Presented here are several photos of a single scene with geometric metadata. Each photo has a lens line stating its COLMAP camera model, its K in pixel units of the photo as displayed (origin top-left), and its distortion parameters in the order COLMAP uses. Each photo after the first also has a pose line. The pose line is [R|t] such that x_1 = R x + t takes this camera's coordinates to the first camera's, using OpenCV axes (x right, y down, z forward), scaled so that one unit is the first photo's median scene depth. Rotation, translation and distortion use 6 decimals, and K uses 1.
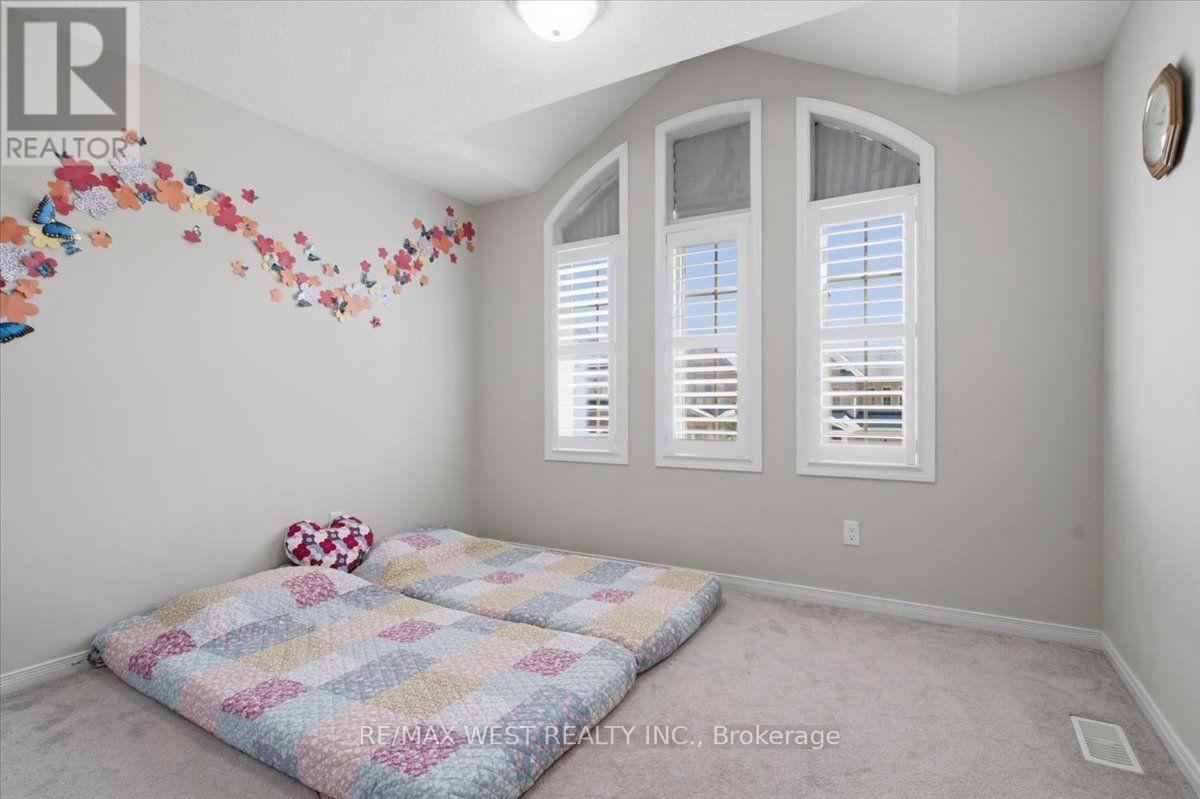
lens RADIAL K [[580.5, 0, 601.2], [0, 580.5, 402.9], [0, 0, 1]] dist [-0.001284, -0.000416]
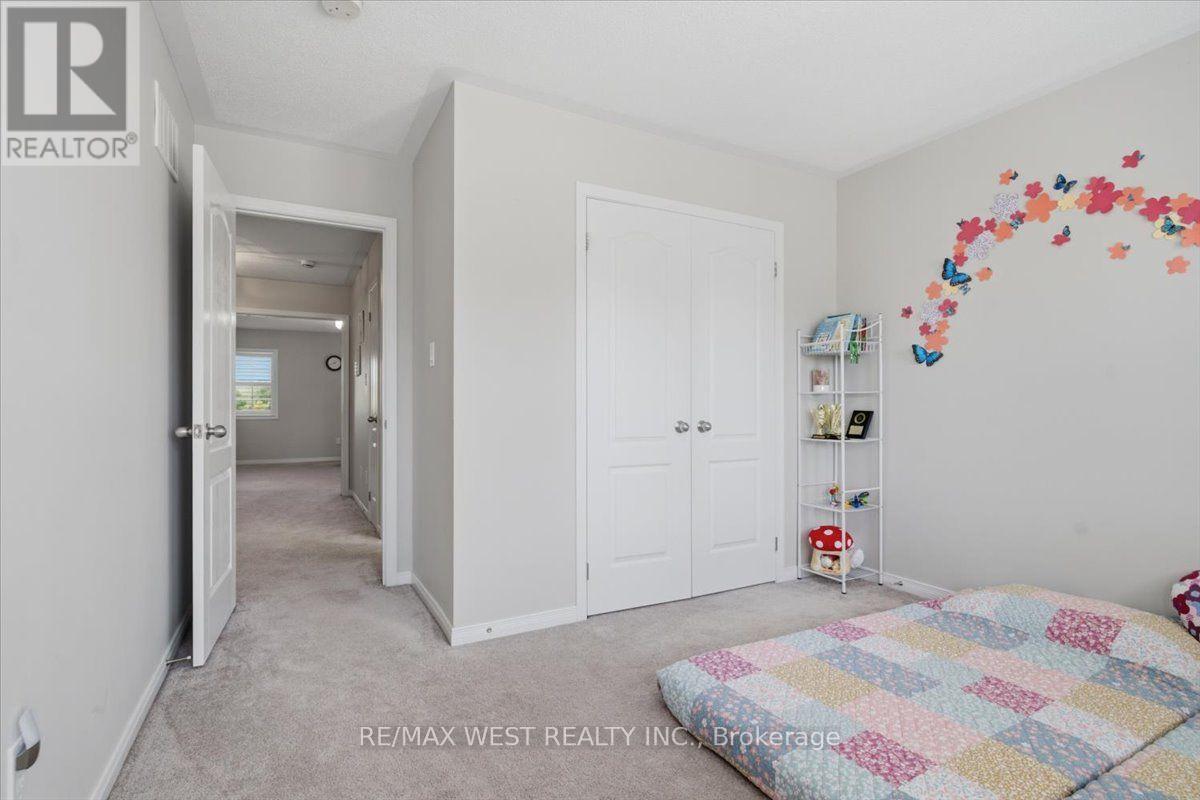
lens RADIAL K [[580.5, 0, 600.9], [0, 580.5, 404.2], [0, 0, 1]] dist [-0.001284, -0.000416]
pose [[-0.521163, -0.005892, -0.853437, 0.624219], [0.002959, 0.999958, -0.008710, 0.005262], [0.853452, -0.007065, -0.521124, 0.936099]]
